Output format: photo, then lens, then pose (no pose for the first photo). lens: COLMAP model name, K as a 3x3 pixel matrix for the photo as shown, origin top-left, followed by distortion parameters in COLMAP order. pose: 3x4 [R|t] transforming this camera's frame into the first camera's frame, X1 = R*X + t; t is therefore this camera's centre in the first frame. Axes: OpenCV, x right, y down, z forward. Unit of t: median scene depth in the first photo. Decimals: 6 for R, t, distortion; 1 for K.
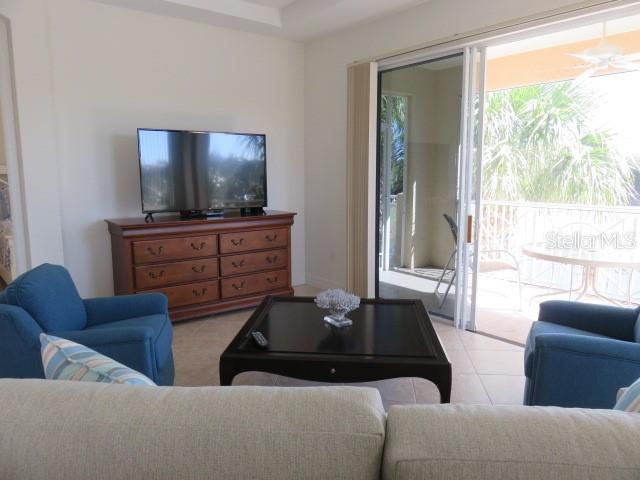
lens RADIAL K [[481.5, 0, 318.4], [0, 481.5, 239.5], [0, 0, 1]] dist [0.010174, 0.009420]
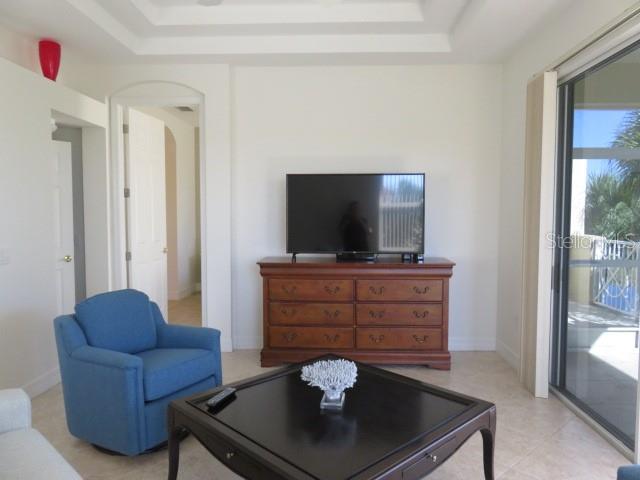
lens RADIAL K [[481.5, 0, 320.6], [0, 481.5, 241.2], [0, 0, 1]] dist [0.010174, 0.009420]
pose [[0.769973, 0.046105, -0.636408, 0.330741], [-0.093950, 0.994707, -0.041605, -0.039649], [0.631121, 0.091826, 0.770230, 0.214420]]
